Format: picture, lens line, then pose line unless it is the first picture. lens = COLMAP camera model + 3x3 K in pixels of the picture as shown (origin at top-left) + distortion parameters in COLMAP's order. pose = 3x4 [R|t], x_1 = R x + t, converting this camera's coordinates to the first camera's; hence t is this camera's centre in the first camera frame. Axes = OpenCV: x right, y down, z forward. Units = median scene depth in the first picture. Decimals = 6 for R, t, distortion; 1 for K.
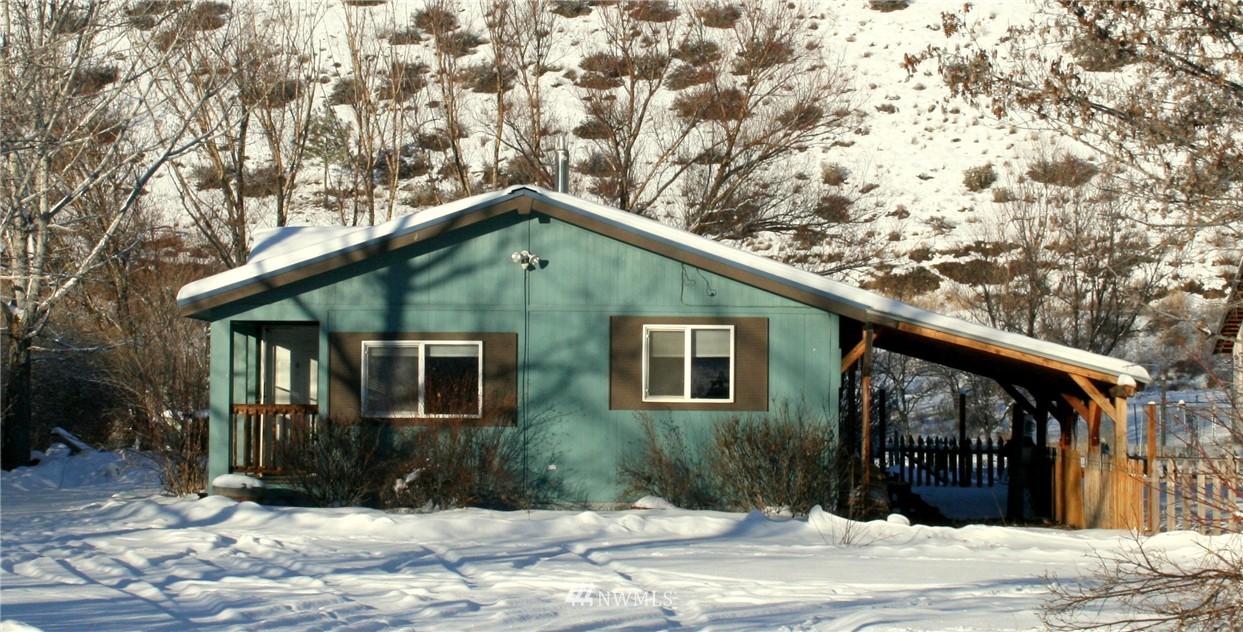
lens RADIAL K [[3056.0, 0, 625.5], [0, 3056.0, 227.6], [0, 0, 1]] dist [0.032311, 0.105236]
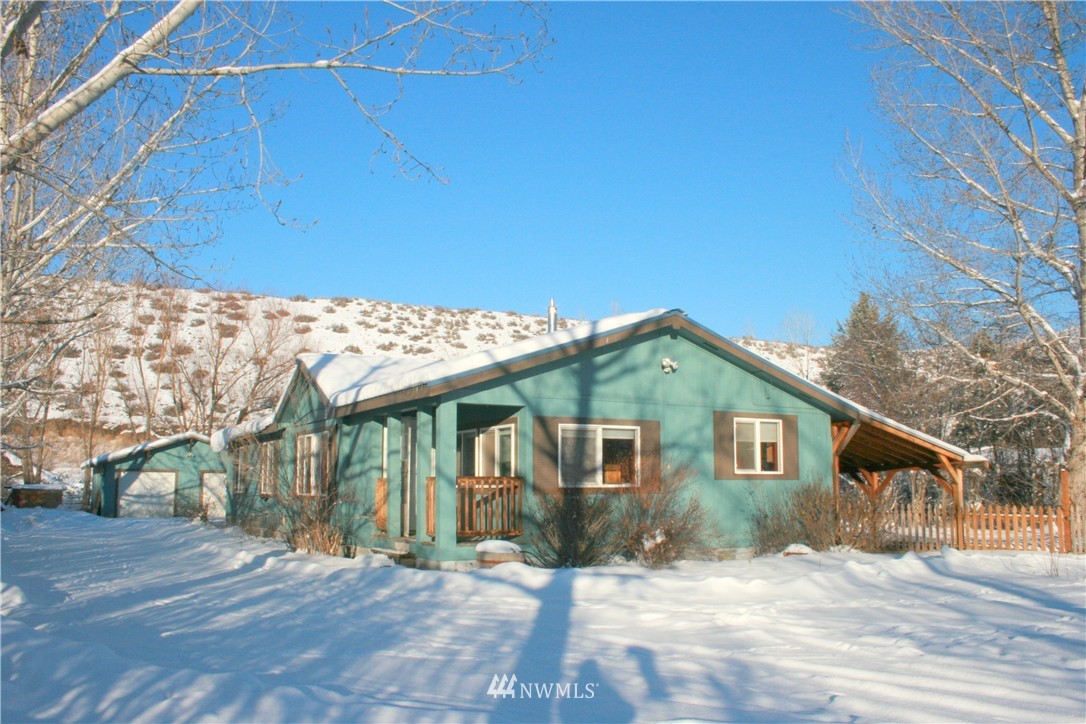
lens RADIAL K [[931.9, 0, 543.0], [0, 931.9, 362.0], [0, 0, 1]] dist [-0.169201, 0.186581]
pose [[0.871396, 0.059497, 0.486959, -0.206786], [-0.022631, 0.996437, -0.081248, 0.032524], [-0.490058, 0.059779, 0.869638, 0.518741]]
